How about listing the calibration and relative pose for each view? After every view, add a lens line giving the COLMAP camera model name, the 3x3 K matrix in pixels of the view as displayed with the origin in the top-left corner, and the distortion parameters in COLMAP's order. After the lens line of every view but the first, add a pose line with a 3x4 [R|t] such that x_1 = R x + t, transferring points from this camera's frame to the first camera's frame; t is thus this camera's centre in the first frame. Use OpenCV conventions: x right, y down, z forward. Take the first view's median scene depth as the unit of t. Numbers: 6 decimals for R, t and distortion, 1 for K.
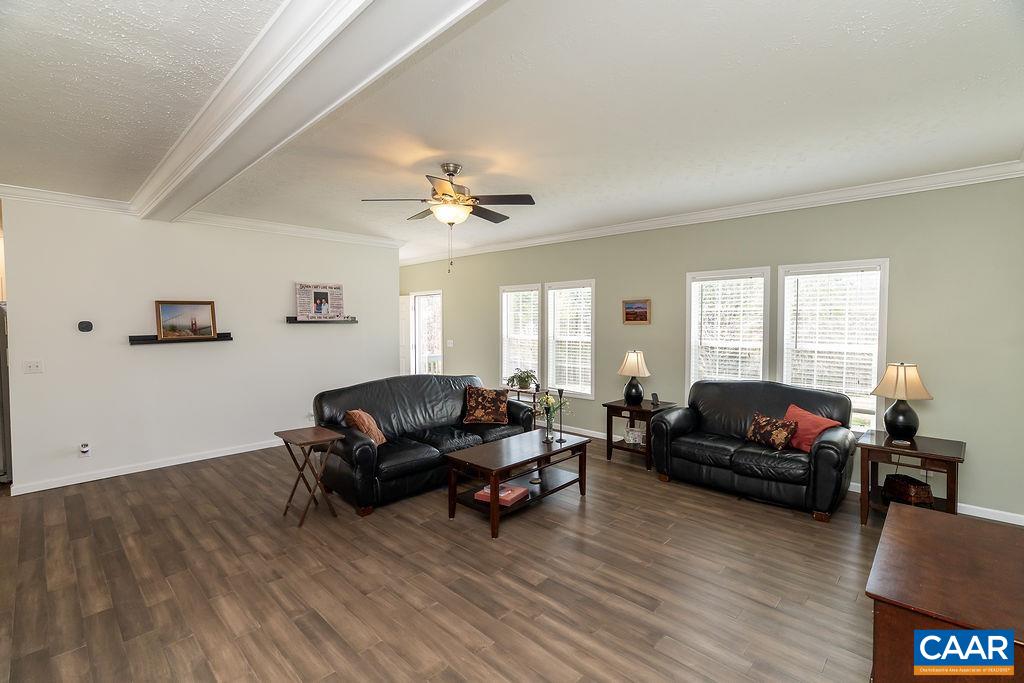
lens RADIAL K [[458.7, 0, 510.1], [0, 458.7, 334.1], [0, 0, 1]] dist [-0.001298, 0.000097]
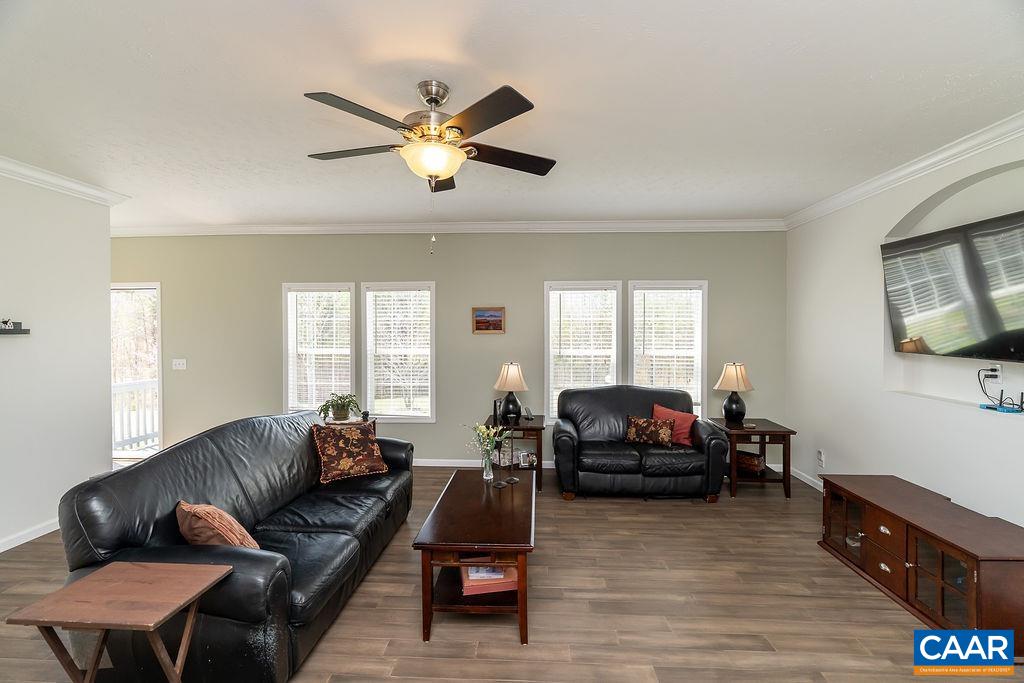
lens RADIAL K [[458.7, 0, 510.1], [0, 458.7, 334.1], [0, 0, 1]] dist [-0.001298, 0.000097]
pose [[0.758579, -0.005469, 0.651559, -0.327298], [0.018400, 0.999746, -0.013031, -0.009171], [-0.651322, 0.021874, 0.758486, 0.312382]]
